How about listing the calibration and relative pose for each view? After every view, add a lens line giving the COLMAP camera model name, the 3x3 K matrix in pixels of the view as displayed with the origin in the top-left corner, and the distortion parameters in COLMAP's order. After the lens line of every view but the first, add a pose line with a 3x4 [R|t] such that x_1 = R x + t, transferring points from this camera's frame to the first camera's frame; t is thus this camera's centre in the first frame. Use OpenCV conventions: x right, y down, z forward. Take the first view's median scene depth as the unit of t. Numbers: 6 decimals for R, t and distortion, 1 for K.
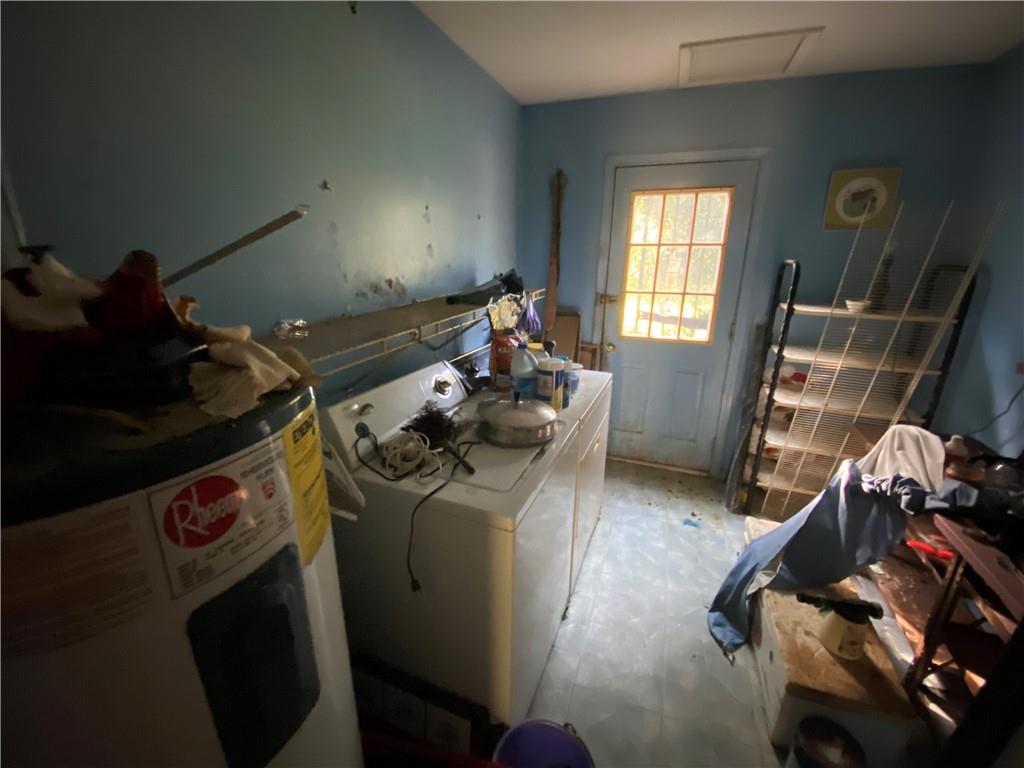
lens RADIAL K [[418.8, 0, 504.7], [0, 418.8, 379.2], [0, 0, 1]] dist [0.022286, -0.020102]
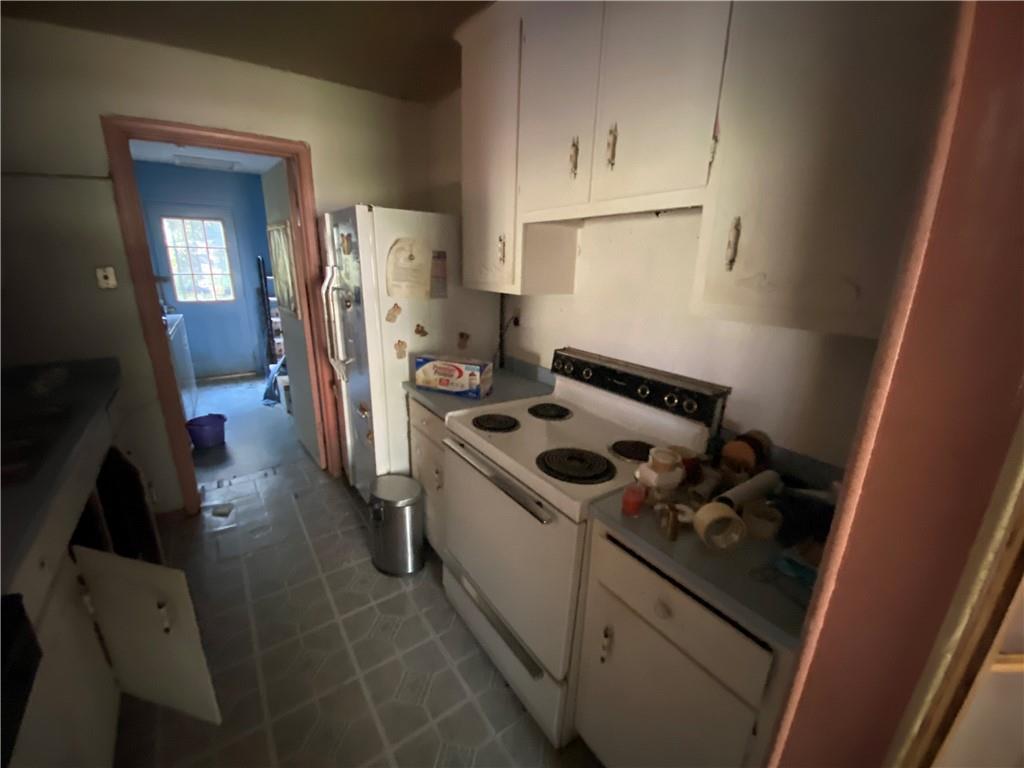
lens RADIAL K [[418.8, 0, 504.7], [0, 418.8, 379.2], [0, 0, 1]] dist [0.022286, -0.020102]
pose [[0.557271, -0.223174, 0.799777, -0.422413], [0.225248, 0.967716, 0.113088, 0.311621], [-0.799195, 0.117127, 0.589549, -1.026445]]
